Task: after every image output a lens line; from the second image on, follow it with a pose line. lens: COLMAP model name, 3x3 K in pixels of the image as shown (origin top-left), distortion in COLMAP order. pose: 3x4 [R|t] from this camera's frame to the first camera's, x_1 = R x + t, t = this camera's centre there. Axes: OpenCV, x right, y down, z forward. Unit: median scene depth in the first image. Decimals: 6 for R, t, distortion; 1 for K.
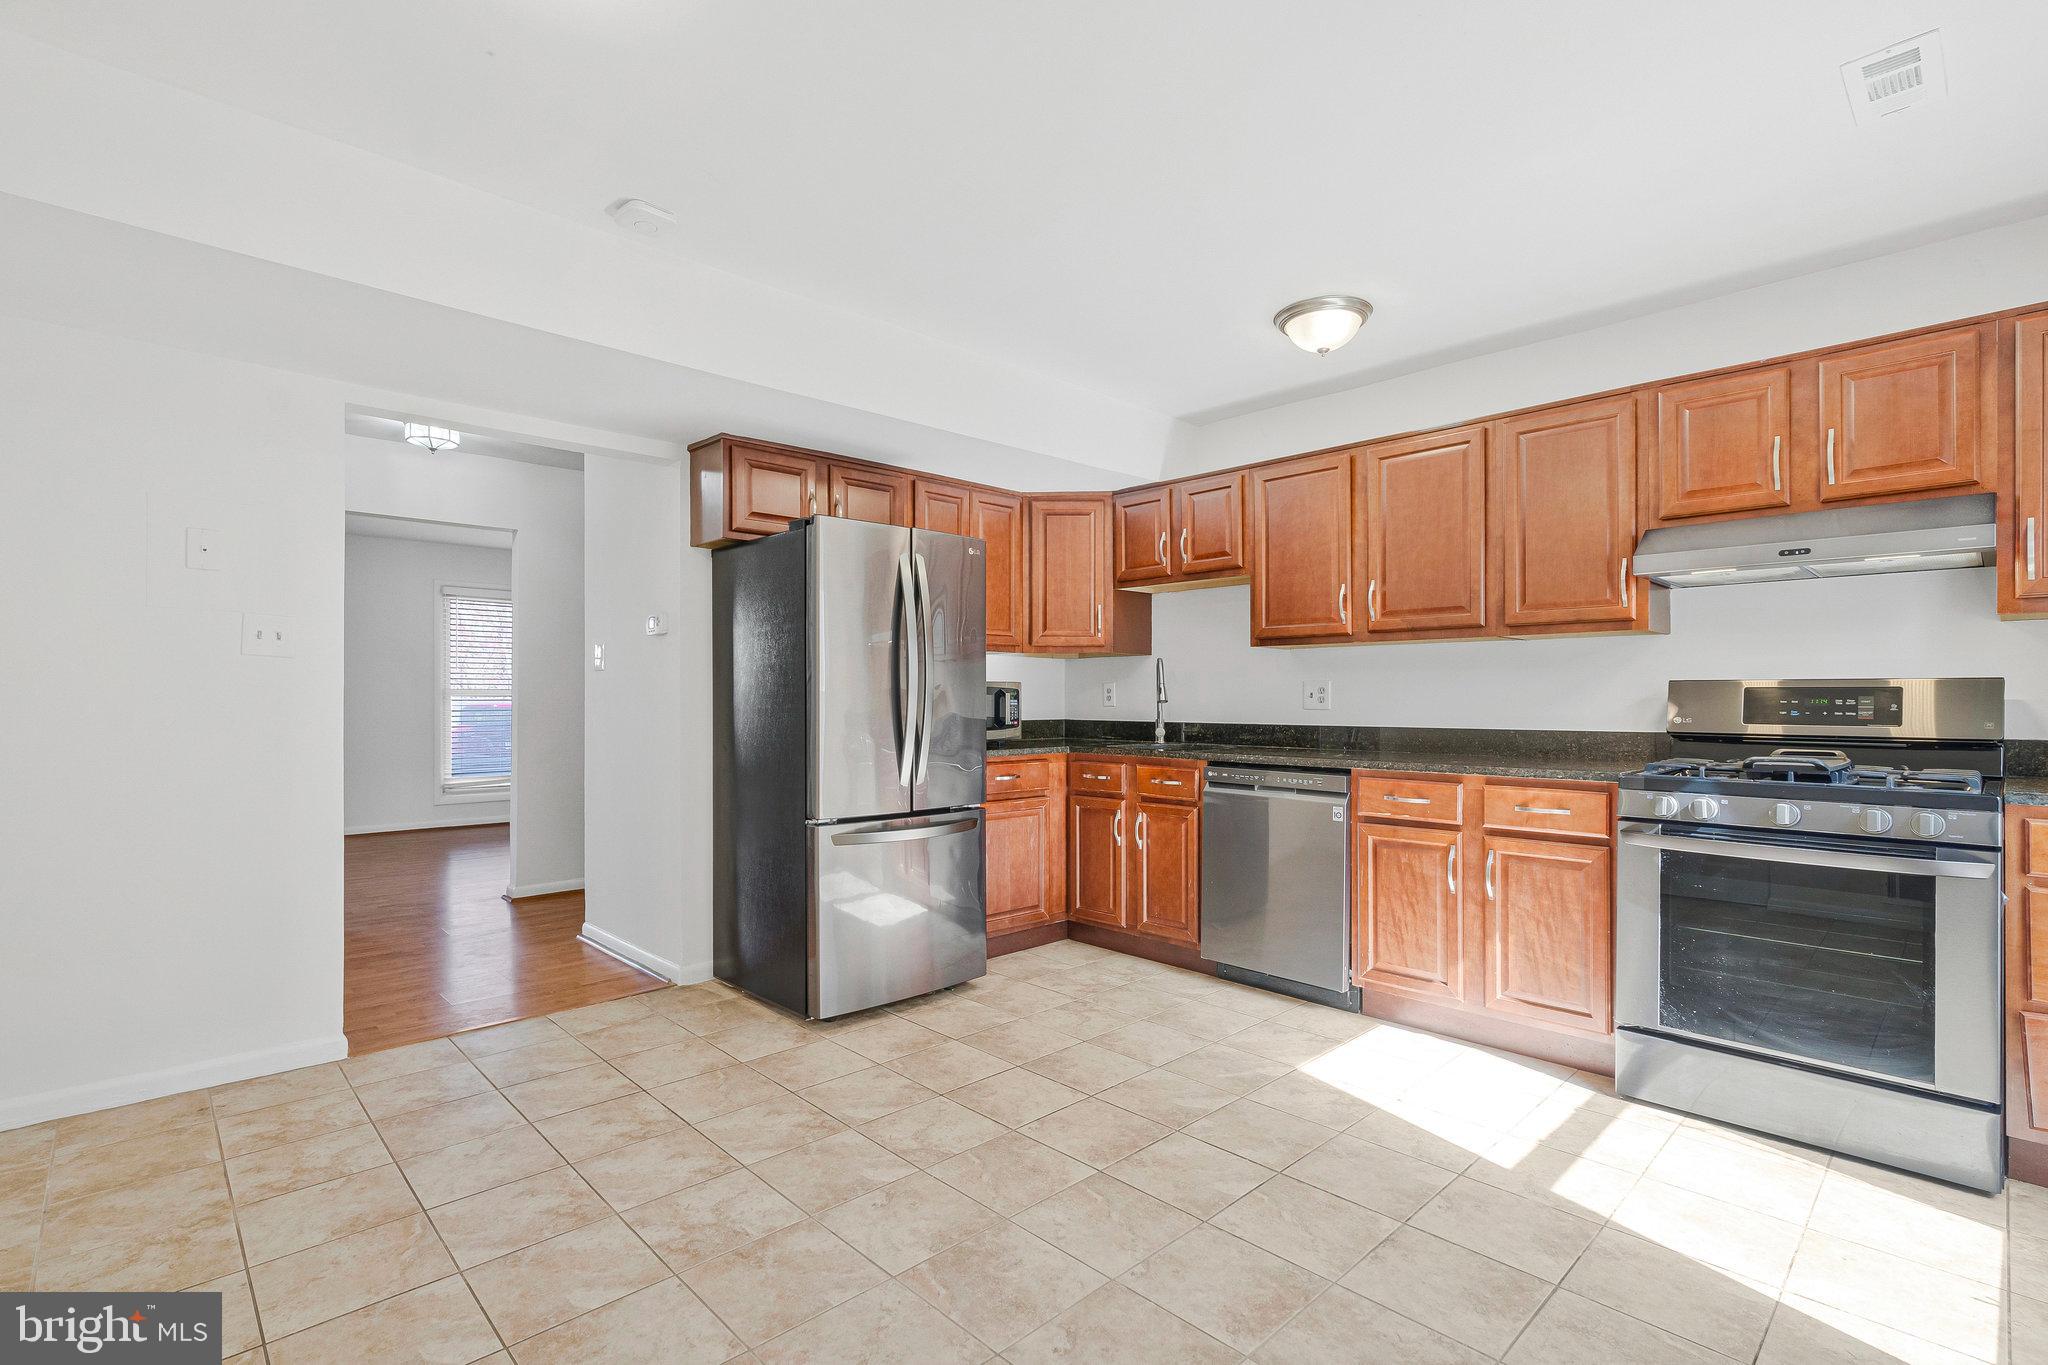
lens RADIAL K [[957.9, 0, 1012.6], [0, 957.9, 702.2], [0, 0, 1]] dist [-0.004486, 0.002046]
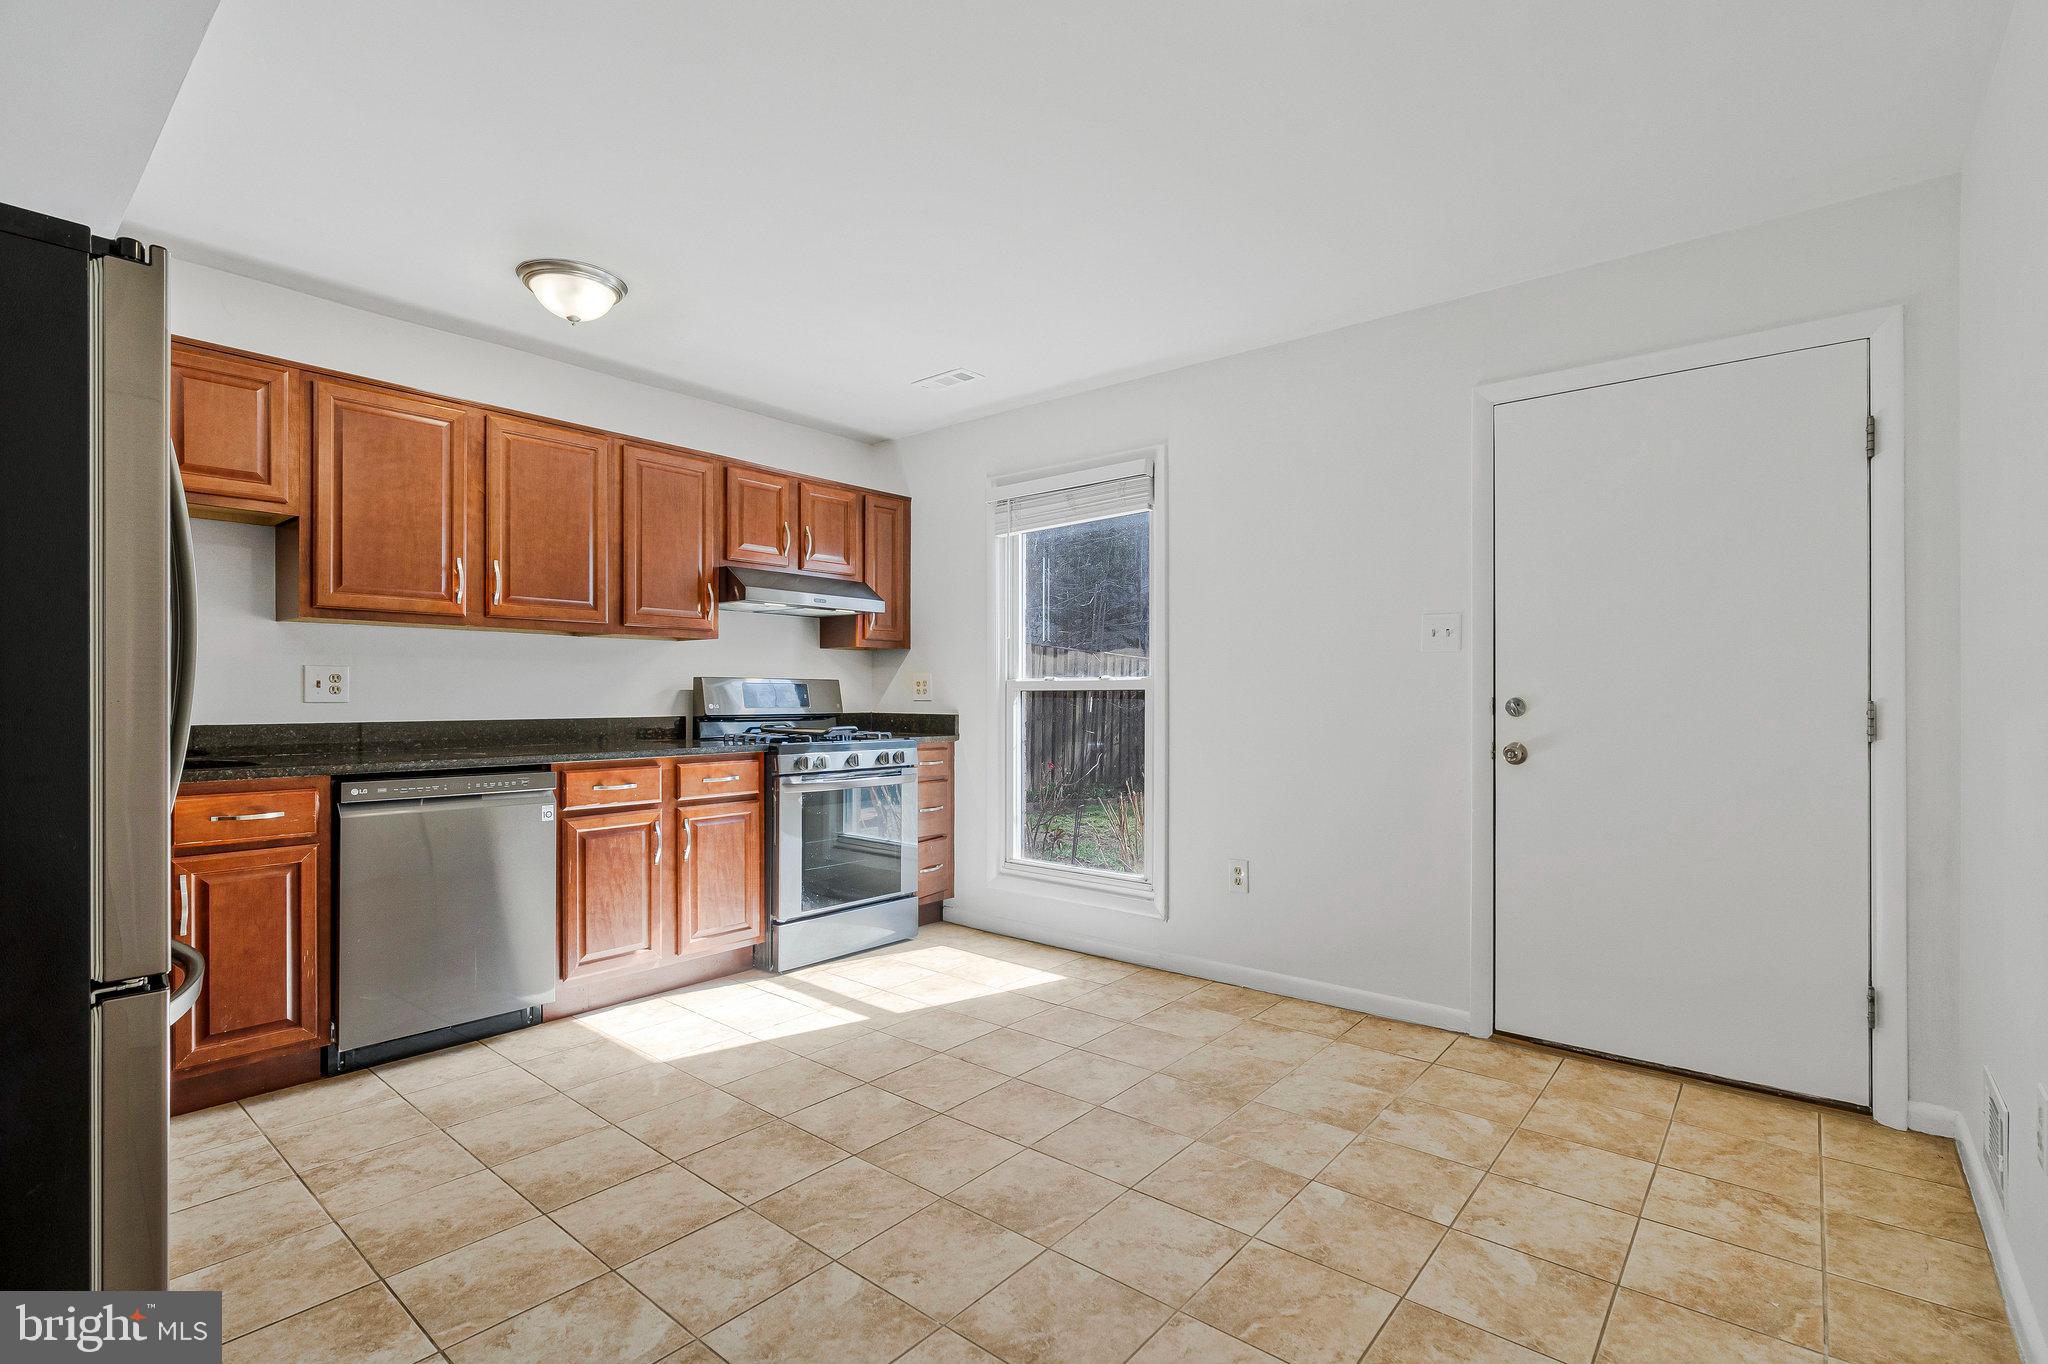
lens RADIAL K [[957.9, 0, 1044.5], [0, 957.9, 700.7], [0, 0, 1]] dist [-0.004486, 0.002046]
pose [[-0.139838, -0.009940, 0.990124, -0.738087], [-0.001644, 0.999951, 0.009807, -0.003656], [-0.990173, -0.000256, -0.139848, 0.738170]]
